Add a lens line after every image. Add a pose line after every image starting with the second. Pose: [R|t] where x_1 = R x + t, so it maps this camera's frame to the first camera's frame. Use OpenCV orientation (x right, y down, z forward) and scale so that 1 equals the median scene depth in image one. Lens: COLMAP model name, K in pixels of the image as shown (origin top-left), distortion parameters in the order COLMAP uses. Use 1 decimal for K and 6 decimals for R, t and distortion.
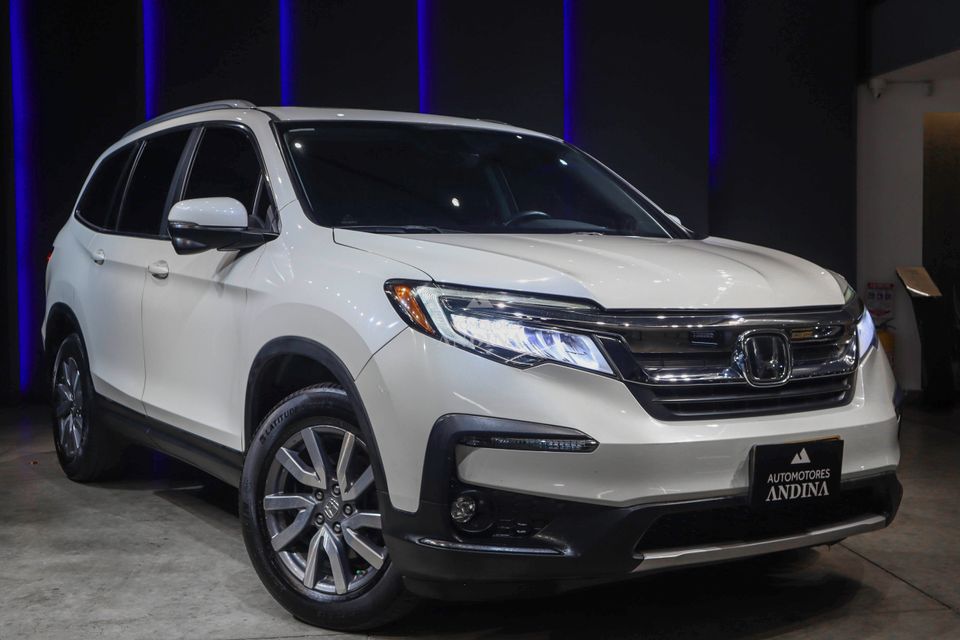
lens RADIAL K [[1040.8, 0, 456.1], [0, 1040.8, 312.7], [0, 0, 1]] dist [-0.002699, 0.000000]
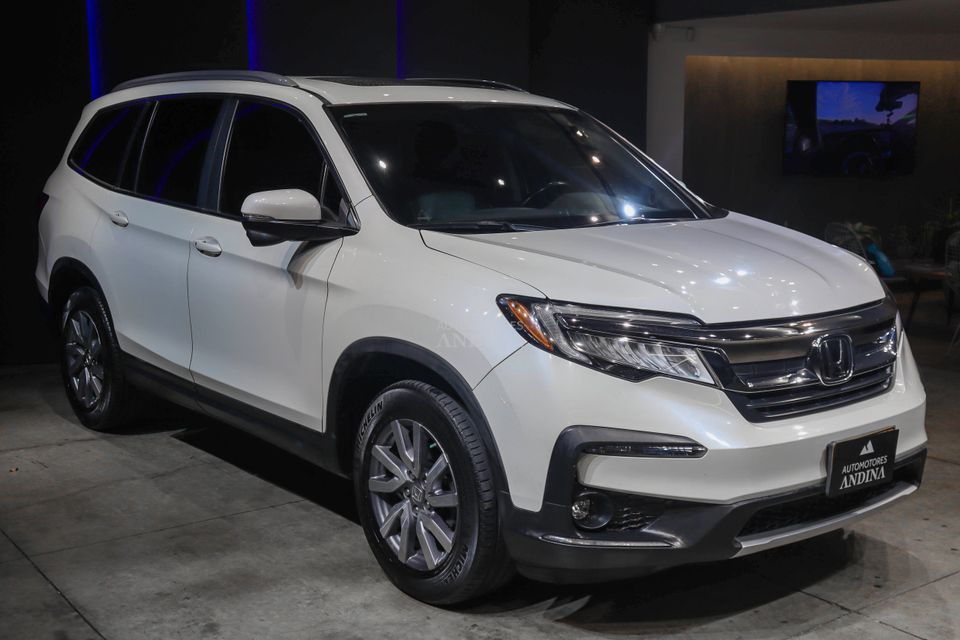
lens RADIAL K [[1001.1, 0, 473.2], [0, 1001.1, 316.6], [0, 0, 1]] dist [-0.011857, 0.000000]
pose [[0.994441, -0.017649, 0.103804, -0.206349], [0.006265, 0.994023, 0.108994, -0.125415], [-0.105107, -0.107738, 0.988608, -0.019927]]
